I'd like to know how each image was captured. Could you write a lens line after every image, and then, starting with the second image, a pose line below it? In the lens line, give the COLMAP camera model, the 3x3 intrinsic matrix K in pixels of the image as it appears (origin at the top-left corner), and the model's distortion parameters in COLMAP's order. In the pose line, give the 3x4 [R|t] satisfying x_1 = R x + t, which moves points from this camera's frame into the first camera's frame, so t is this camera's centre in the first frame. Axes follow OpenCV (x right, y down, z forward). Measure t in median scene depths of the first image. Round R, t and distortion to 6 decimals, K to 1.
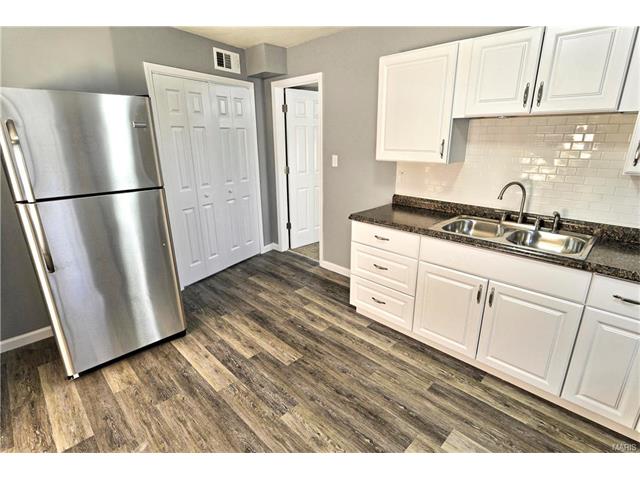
lens RADIAL K [[323.1, 0, 321.9], [0, 323.1, 240.1], [0, 0, 1]] dist [-0.005067, -0.000857]
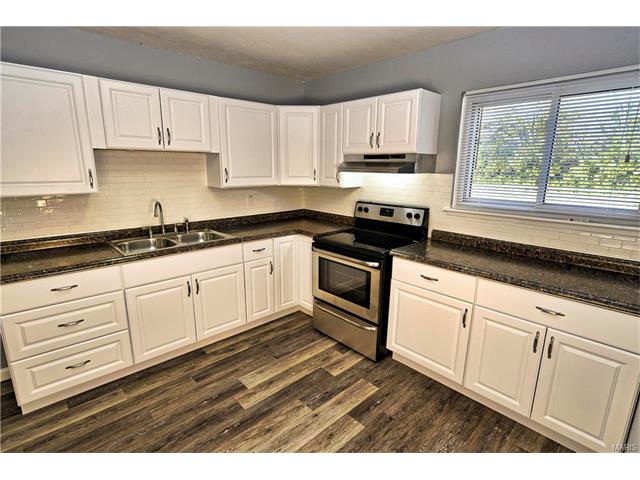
lens RADIAL K [[323.1, 0, 321.9], [0, 323.1, 240.1], [0, 0, 1]] dist [-0.005067, -0.000857]
pose [[0.030873, -0.218466, 0.975356, -0.497177], [0.297648, 0.933559, 0.199683, -0.078553], [-0.954176, 0.284148, 0.093848, 0.240078]]
